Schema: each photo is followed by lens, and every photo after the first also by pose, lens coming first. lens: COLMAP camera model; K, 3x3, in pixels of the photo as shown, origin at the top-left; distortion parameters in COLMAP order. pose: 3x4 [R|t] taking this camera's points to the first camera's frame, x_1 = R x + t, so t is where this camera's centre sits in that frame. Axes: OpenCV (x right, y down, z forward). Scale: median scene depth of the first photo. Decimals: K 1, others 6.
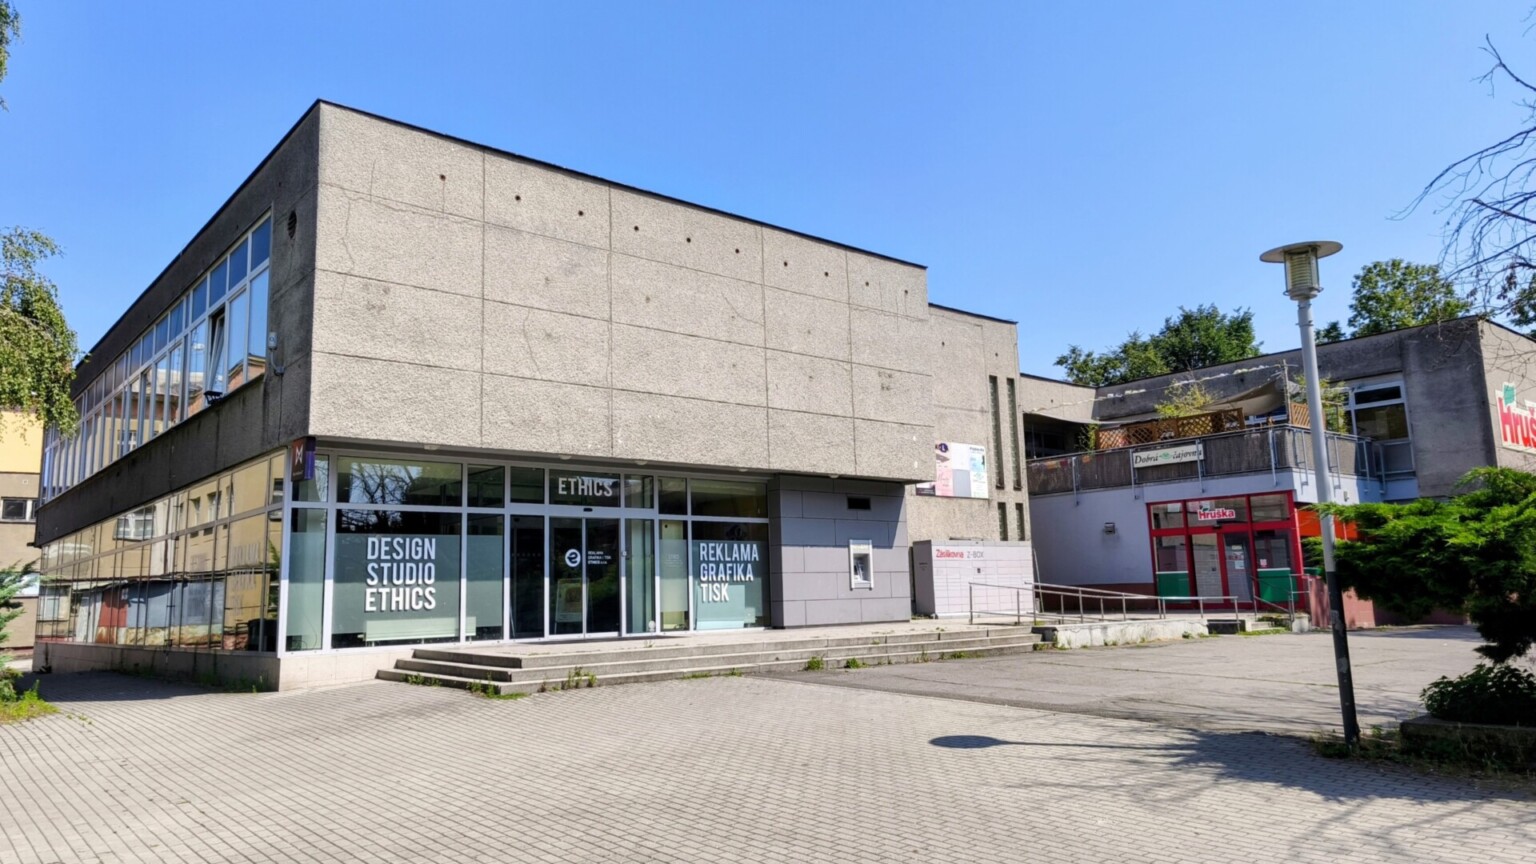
lens RADIAL K [[1054.7, 0, 768.0], [0, 1054.7, 432.0], [0, 0, 1]] dist [0.005200, 0.001225]
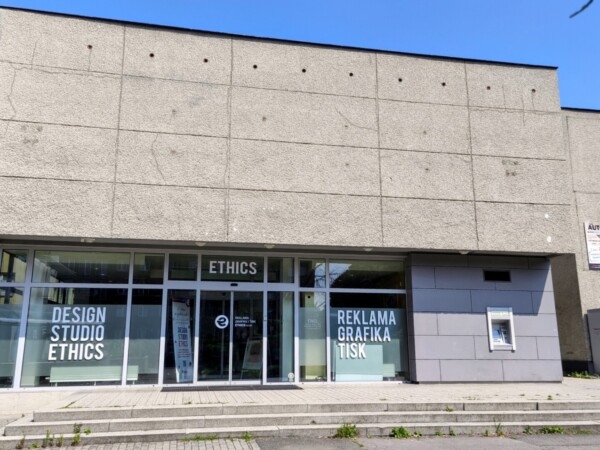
lens RADIAL K [[542.2, 0, 297.0], [0, 542.2, 226.5], [0, 0, 1]] dist [0.011302, 0.114122]
pose [[0.871193, -0.078542, -0.484617, 0.233294], [0.053428, 0.996425, -0.065444, 0.050677], [0.488024, 0.031122, 0.872275, 0.454982]]
